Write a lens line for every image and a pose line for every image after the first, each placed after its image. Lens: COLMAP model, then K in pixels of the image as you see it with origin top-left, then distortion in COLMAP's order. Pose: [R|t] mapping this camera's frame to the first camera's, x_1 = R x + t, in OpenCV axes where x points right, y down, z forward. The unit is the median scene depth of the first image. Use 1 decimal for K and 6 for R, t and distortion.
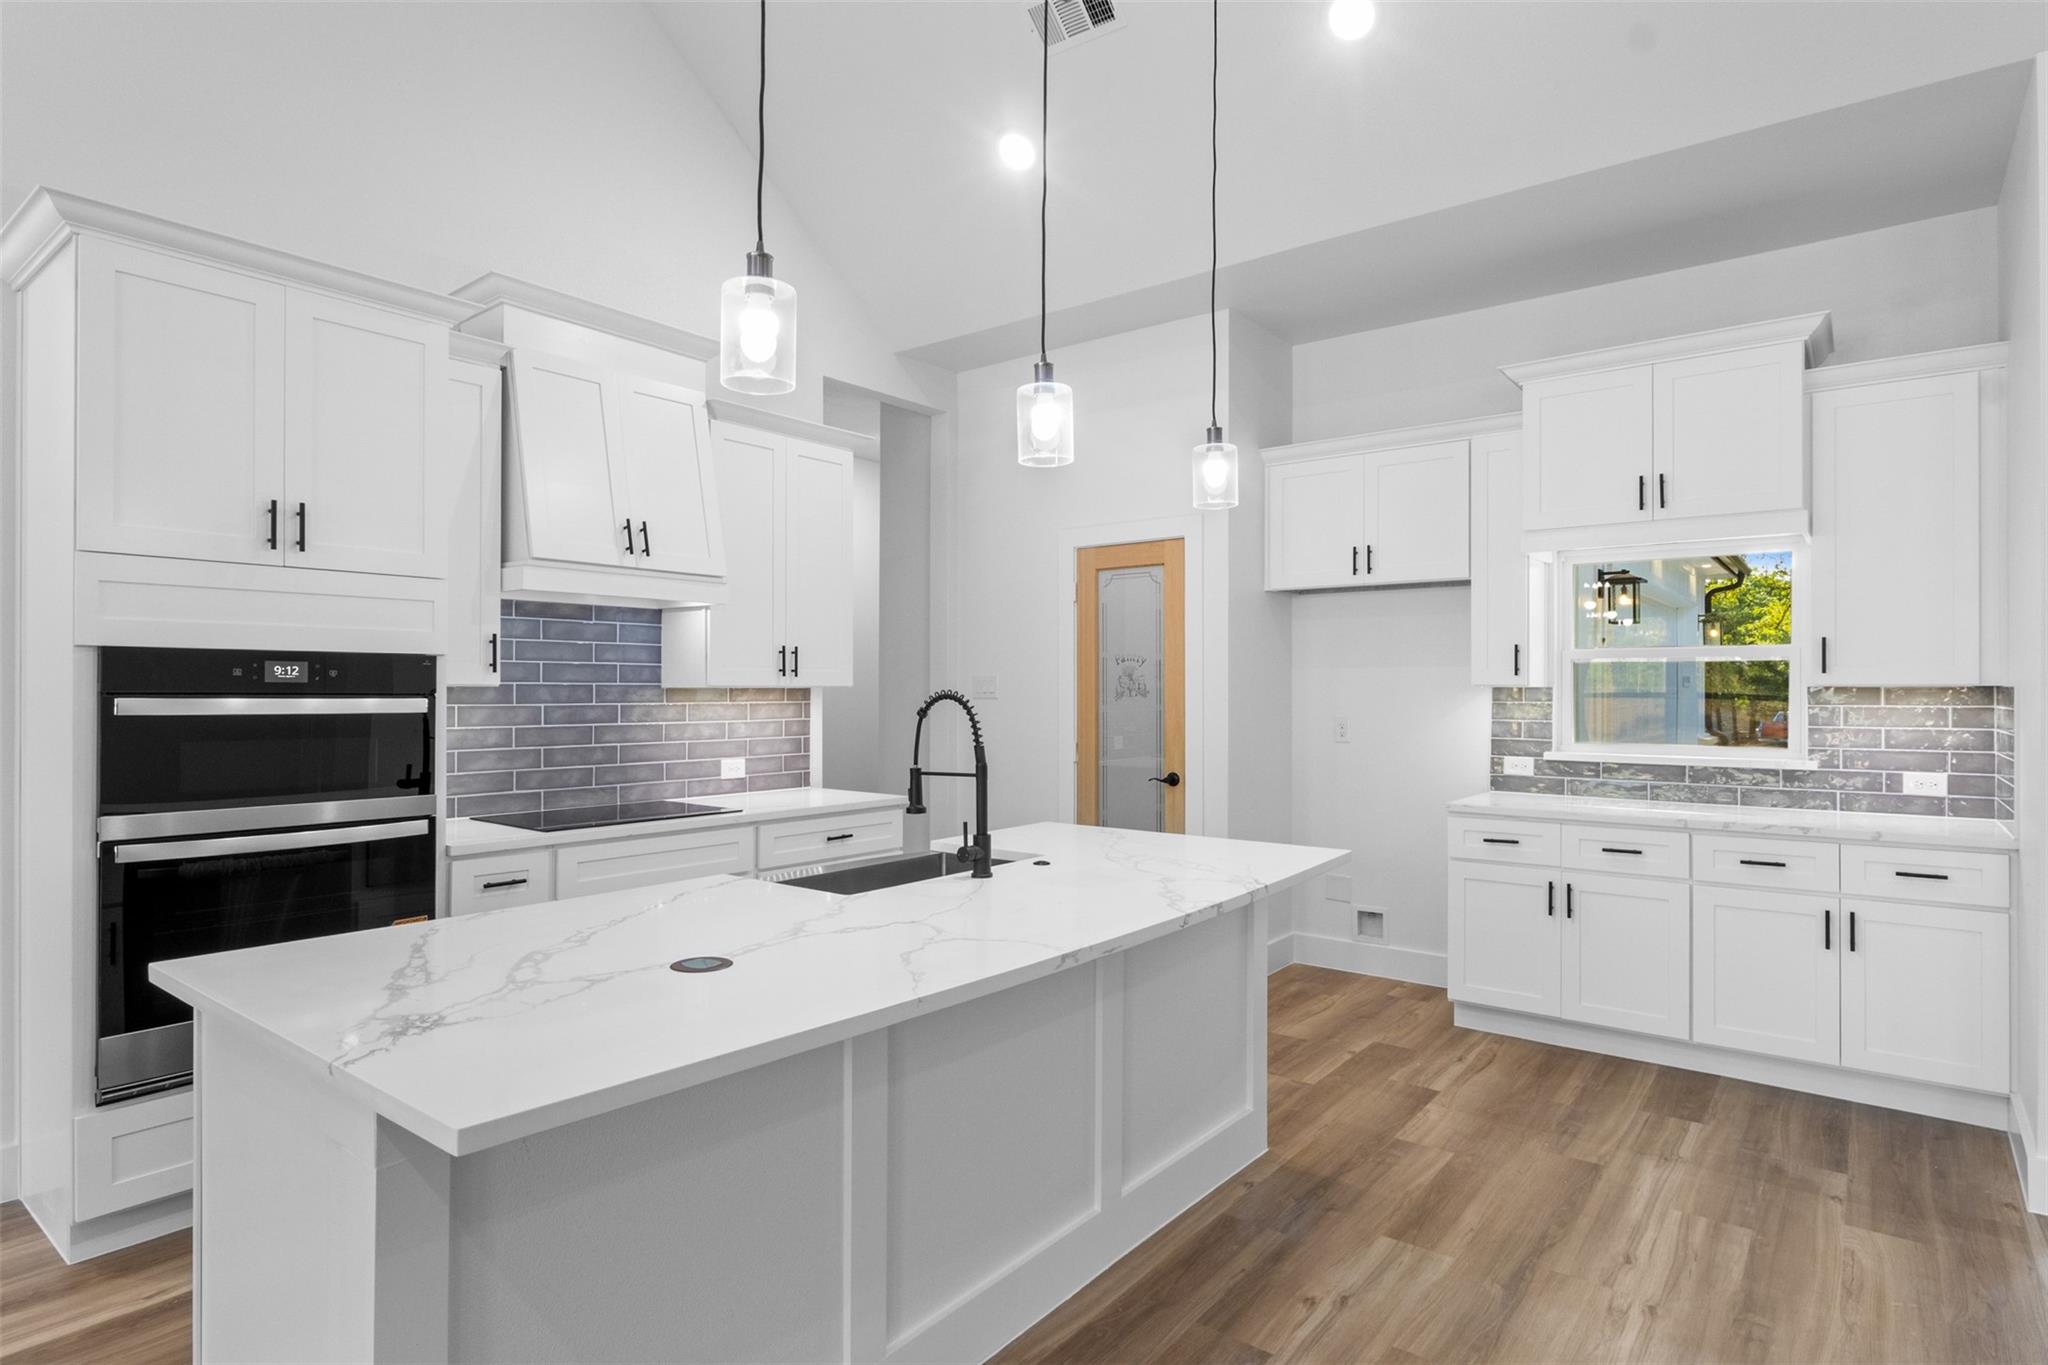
lens RADIAL K [[1090.5, 0, 1018.5], [0, 1090.5, 684.4], [0, 0, 1]] dist [-0.000030, 0.000000]
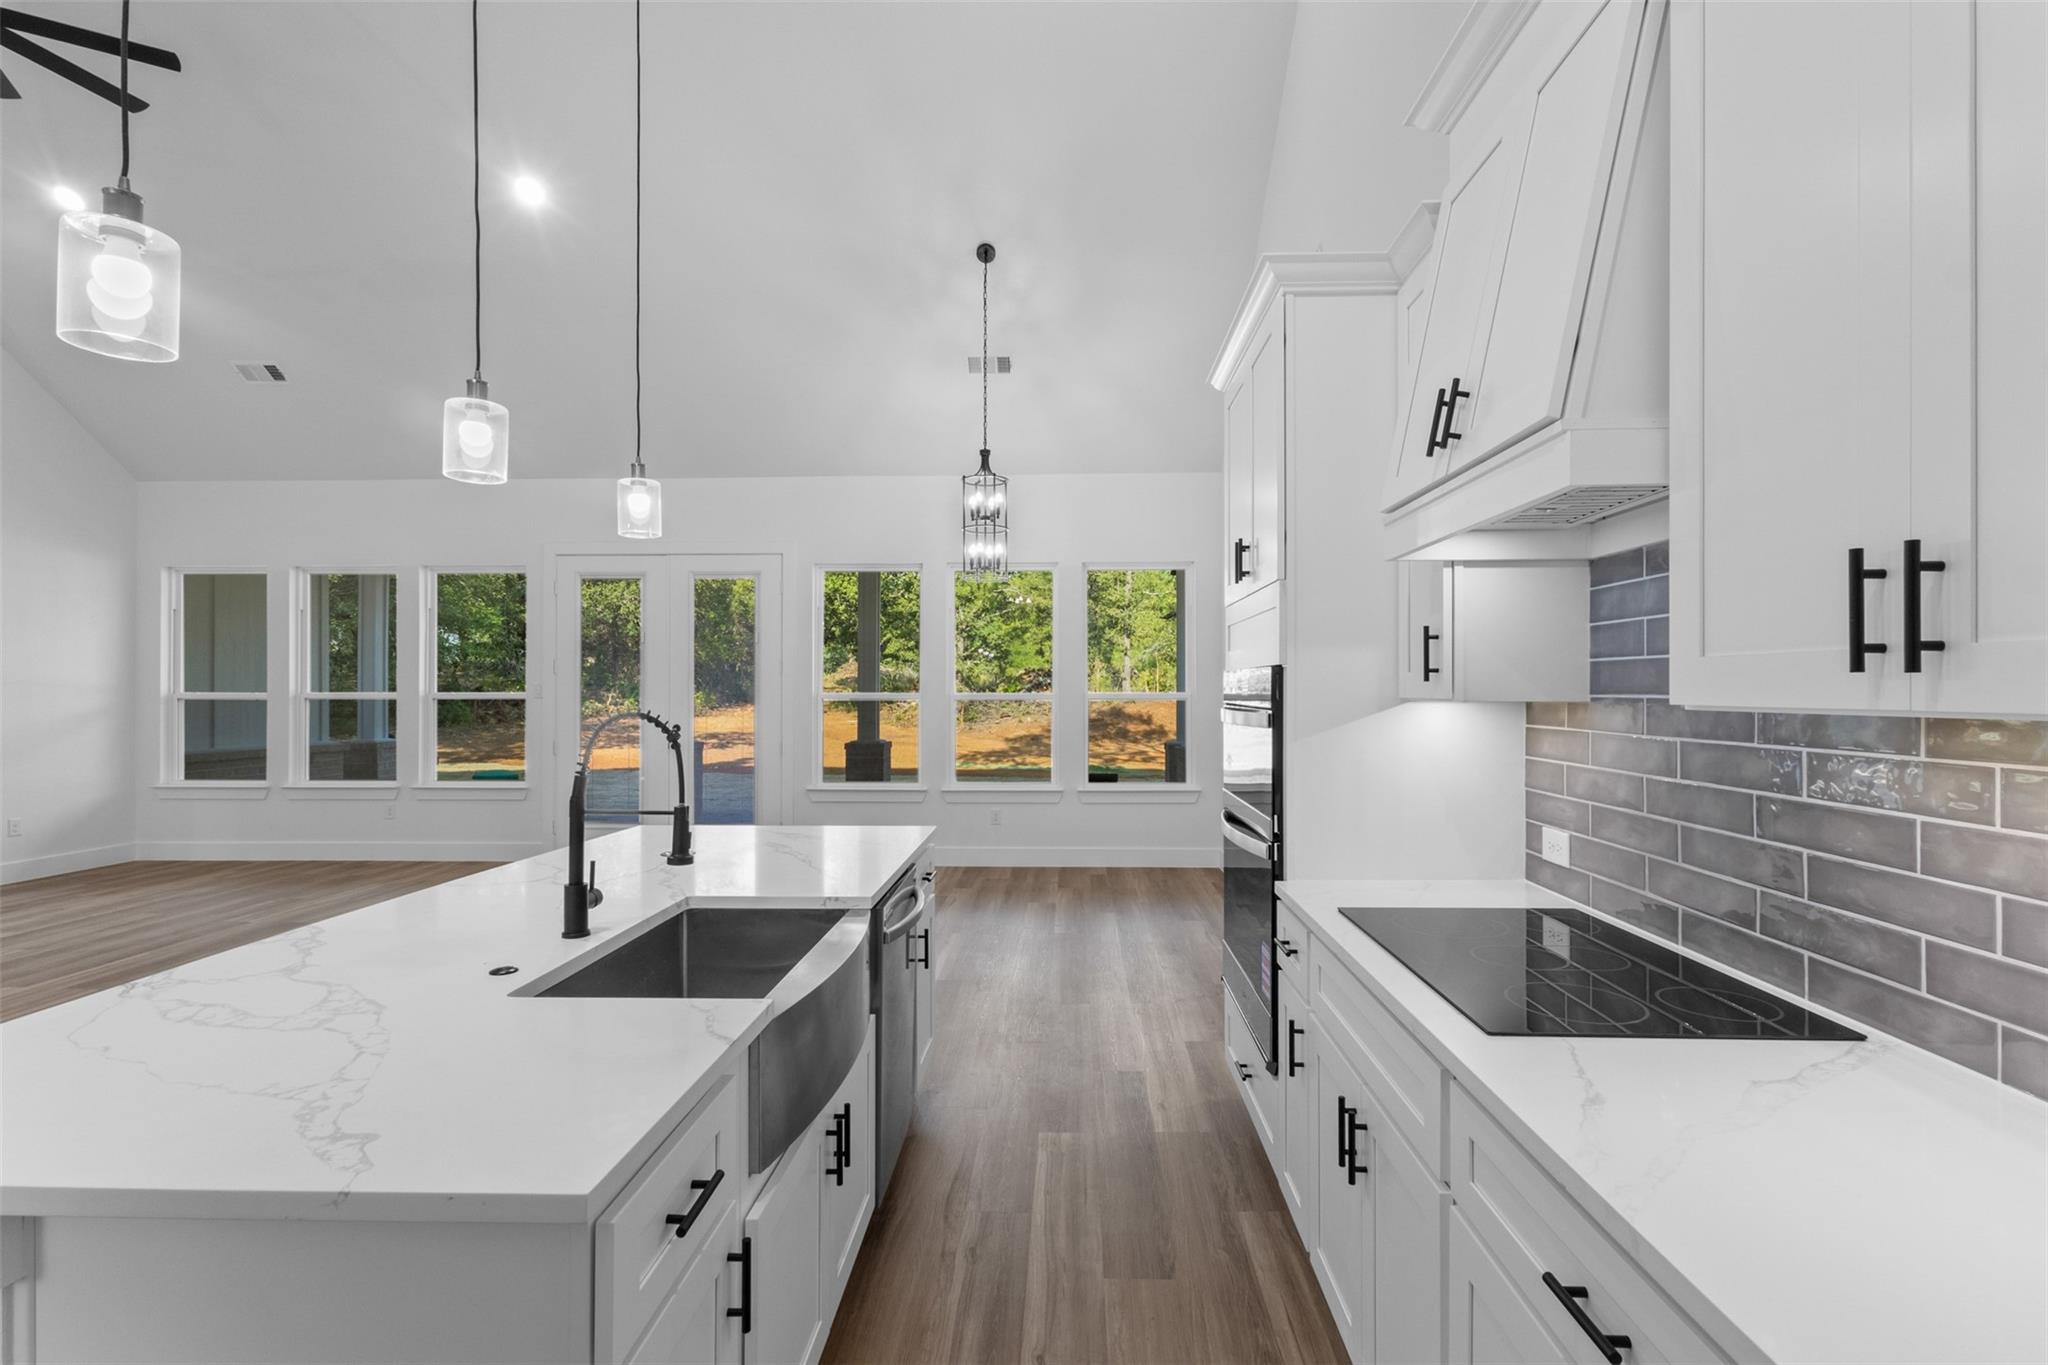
lens RADIAL K [[948.9, 0, 1048.3], [0, 948.9, 647.4], [0, 0, 1]] dist [0.002030, 0.000758]
pose [[-0.807346, -0.029910, -0.589320, 0.066391], [-0.000543, 0.998752, -0.049945, -0.001941], [0.590079, -0.040003, -0.806354, 1.135153]]
